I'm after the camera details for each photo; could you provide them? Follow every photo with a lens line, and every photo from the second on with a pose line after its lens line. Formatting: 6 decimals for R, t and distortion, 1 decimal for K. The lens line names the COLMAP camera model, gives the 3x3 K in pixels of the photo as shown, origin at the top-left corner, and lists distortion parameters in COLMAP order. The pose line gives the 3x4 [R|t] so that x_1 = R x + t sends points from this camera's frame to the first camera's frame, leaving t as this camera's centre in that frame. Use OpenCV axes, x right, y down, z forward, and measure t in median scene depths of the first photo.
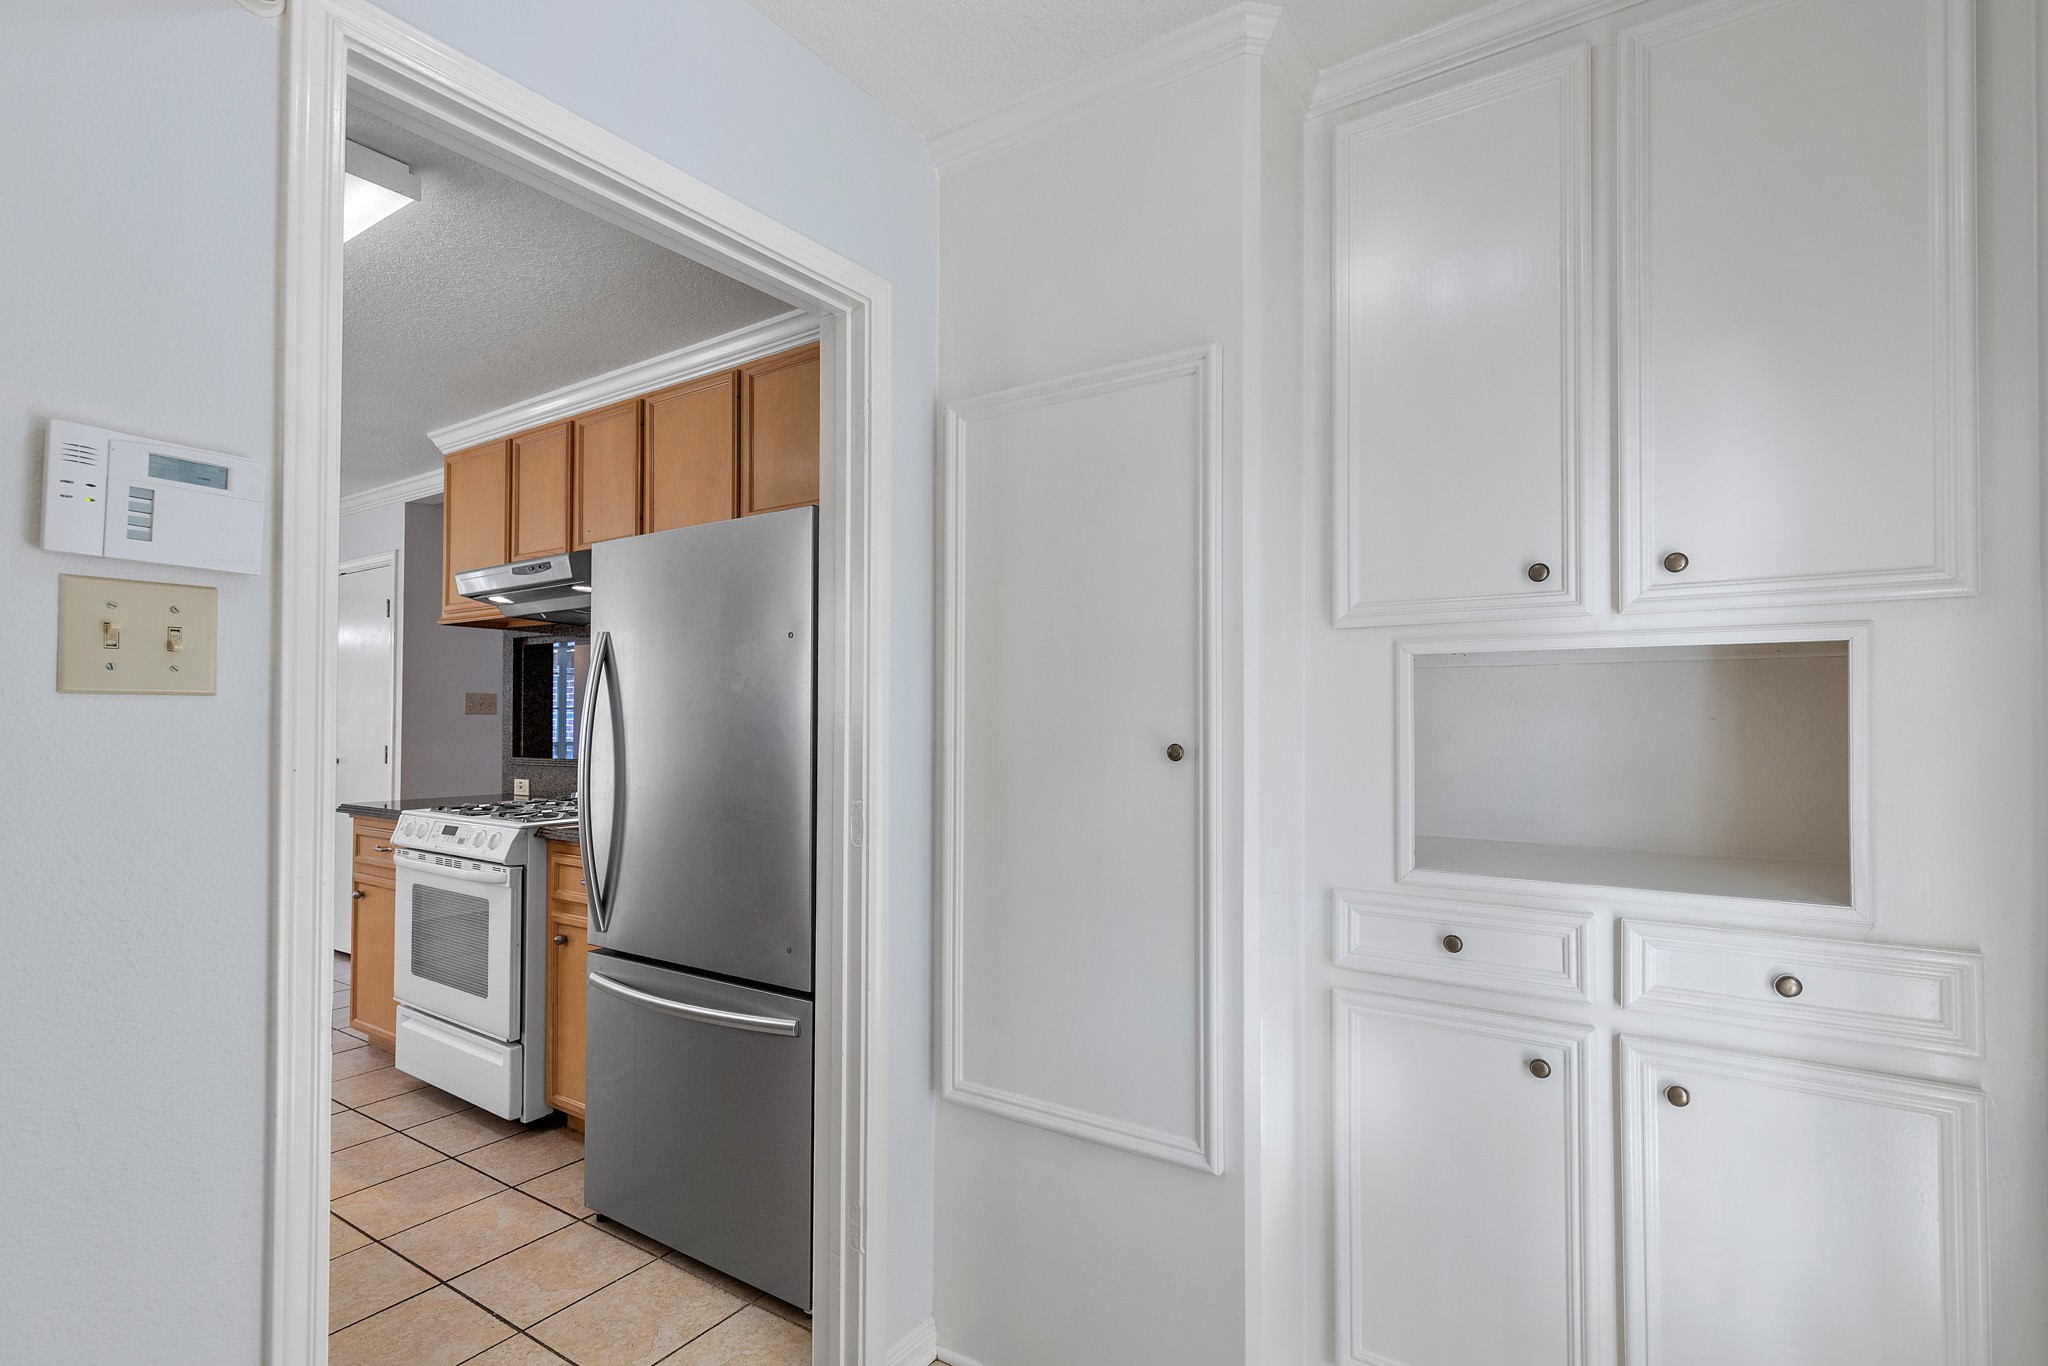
lens RADIAL K [[932.2, 0, 1024.0], [0, 932.2, 683.0], [0, 0, 1]] dist [0.002466, 0.000683]
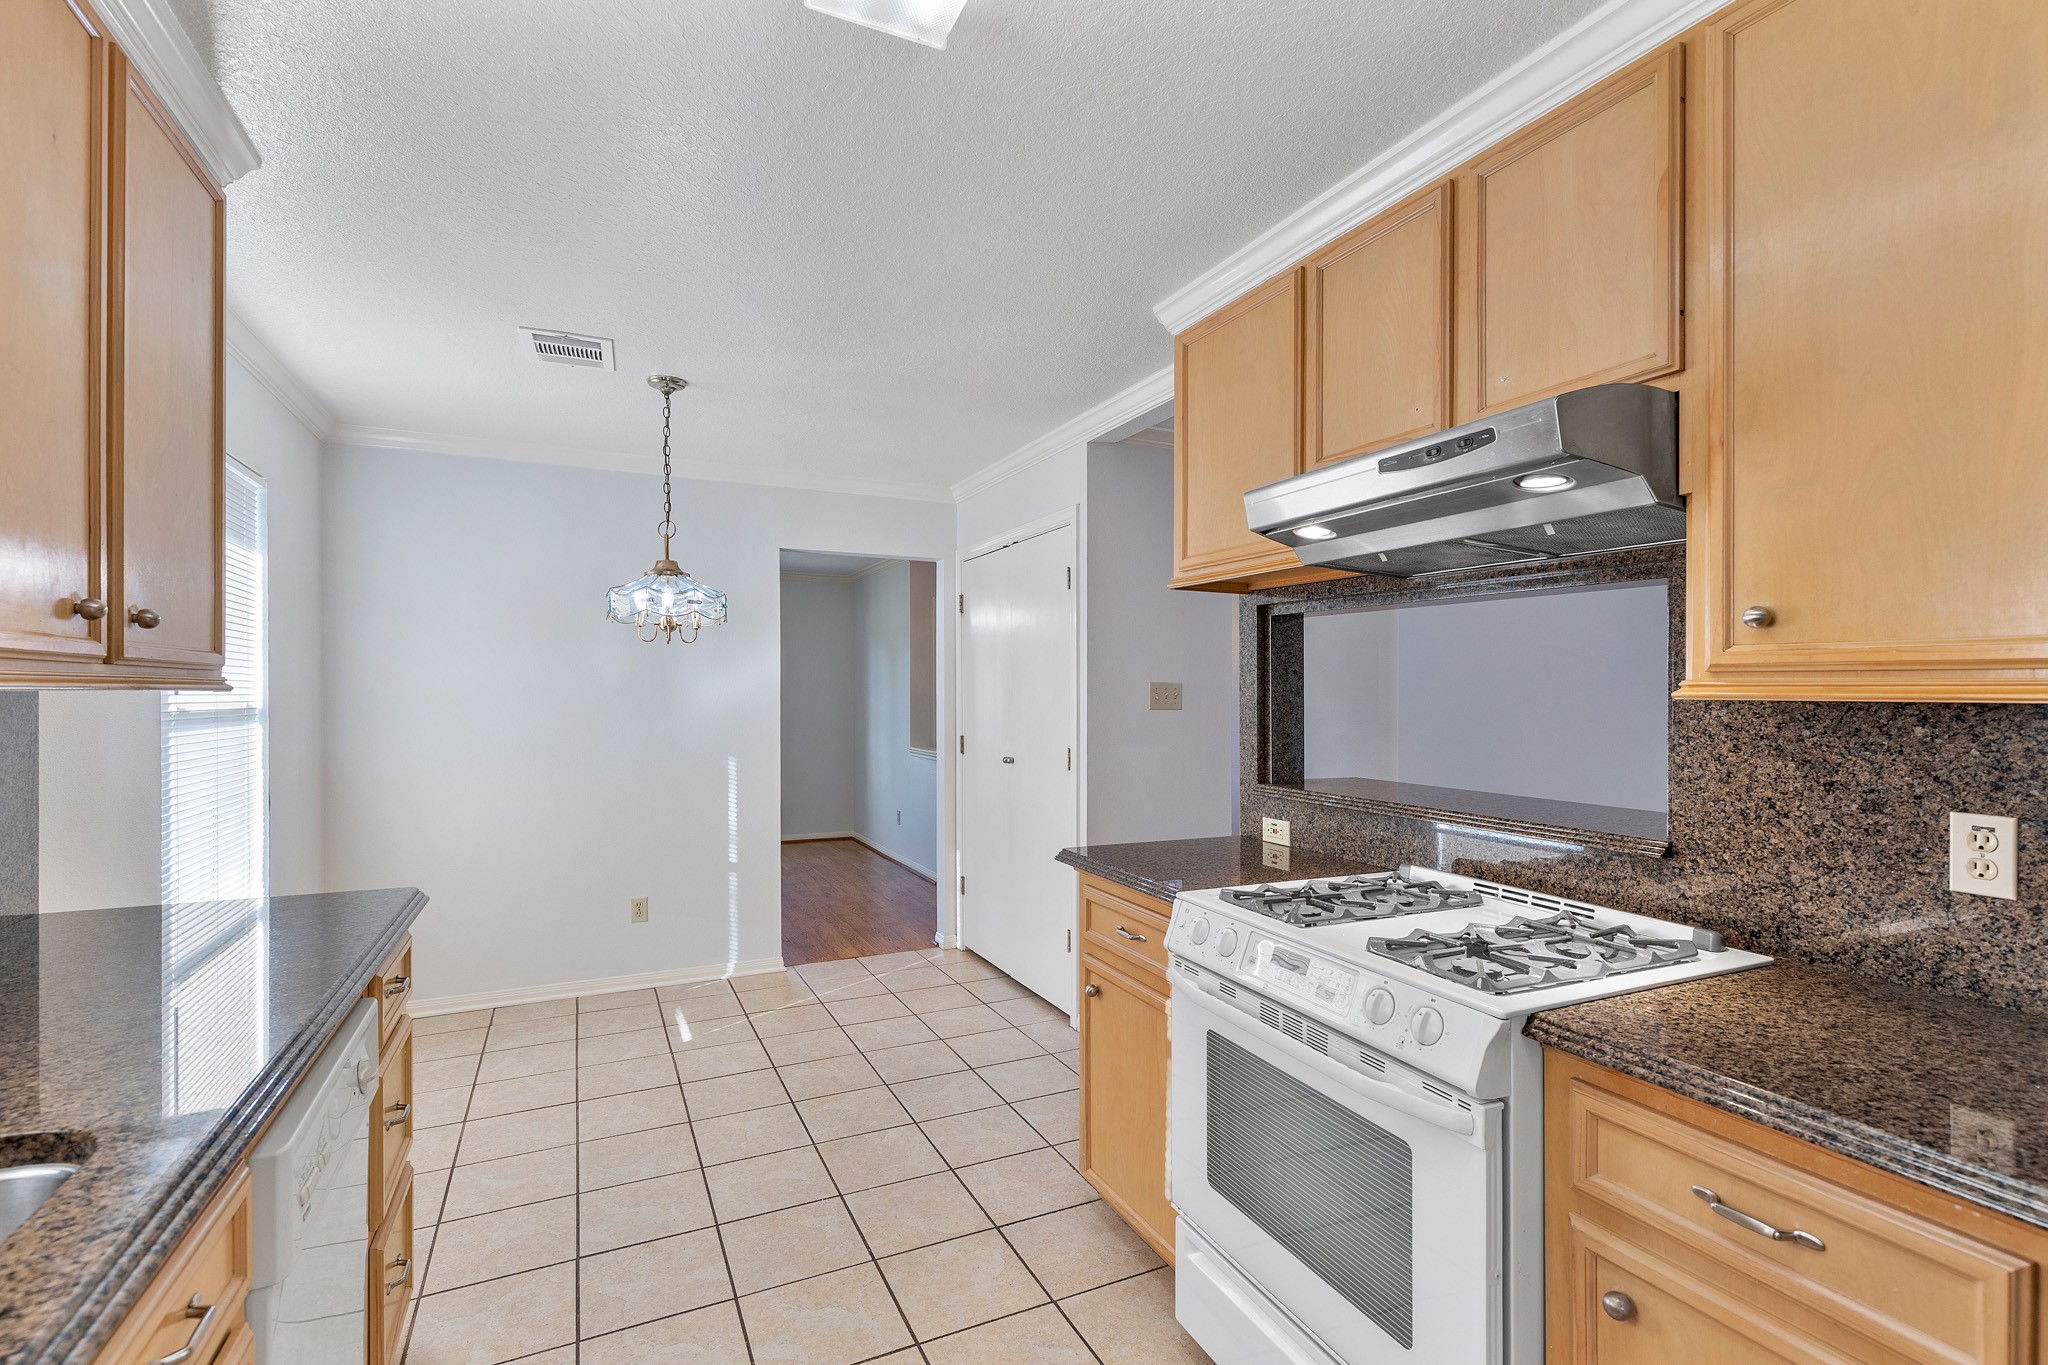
lens RADIAL K [[932.2, 0, 1024.0], [0, 932.2, 682.5], [0, 0, 1]] dist [0.002466, 0.000683]
pose [[0.848430, 0.002692, -0.529300, -0.393474], [0.011267, 0.999669, 0.023143, -0.012377], [0.529187, -0.025599, 0.848119, 0.402769]]
